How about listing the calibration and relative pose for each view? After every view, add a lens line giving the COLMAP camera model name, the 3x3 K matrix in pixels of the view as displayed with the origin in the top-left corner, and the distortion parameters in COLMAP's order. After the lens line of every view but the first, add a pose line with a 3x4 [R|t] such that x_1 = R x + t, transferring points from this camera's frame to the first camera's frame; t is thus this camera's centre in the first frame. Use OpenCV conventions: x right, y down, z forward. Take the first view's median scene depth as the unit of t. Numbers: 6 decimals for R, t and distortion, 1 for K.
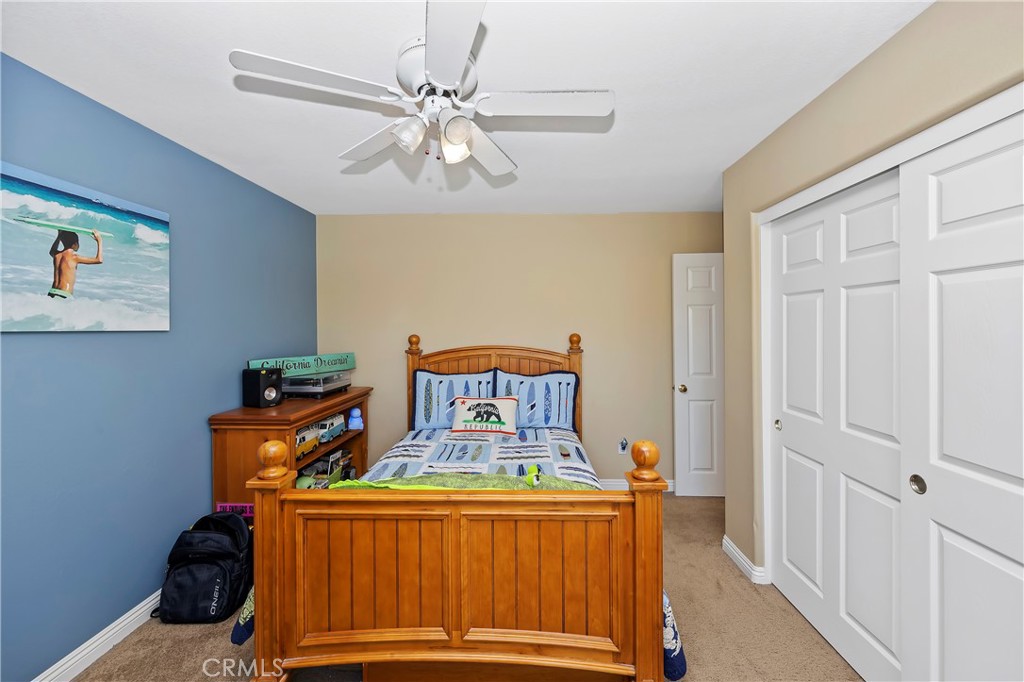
lens RADIAL K [[423.6, 0, 513.7], [0, 423.6, 330.5], [0, 0, 1]] dist [-0.001369, 0.001207]
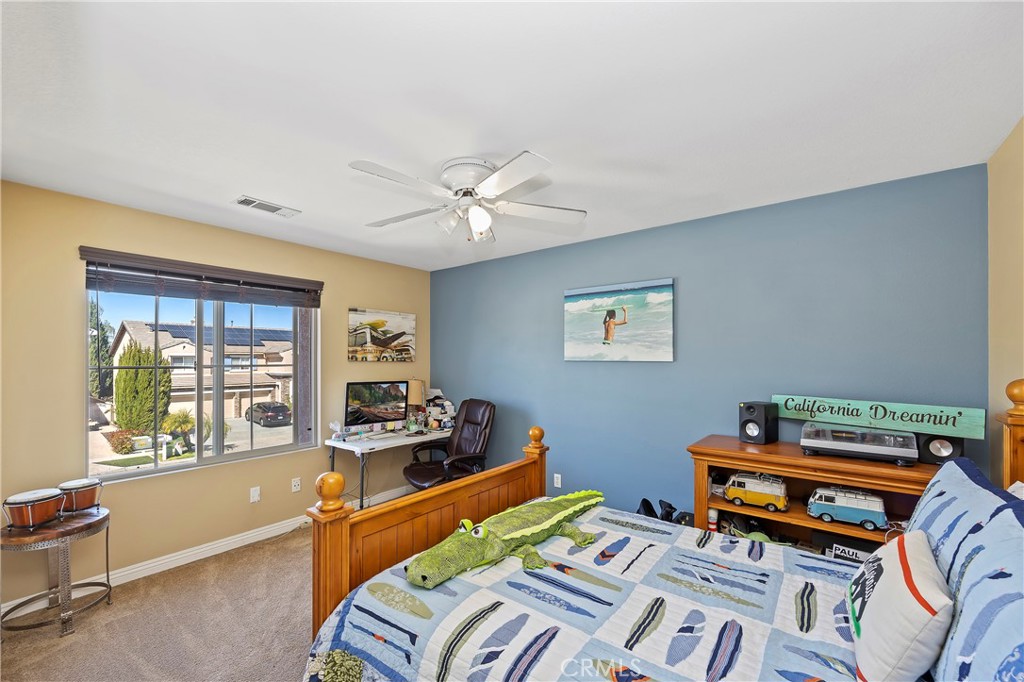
lens RADIAL K [[423.6, 0, 517.7], [0, 423.6, 358.6], [0, 0, 1]] dist [-0.001369, 0.001207]
pose [[-0.575715, 0.006496, -0.817625, 0.673374], [-0.002513, 0.999950, 0.009714, -0.023283], [0.817647, 0.007647, -0.575670, 1.494916]]
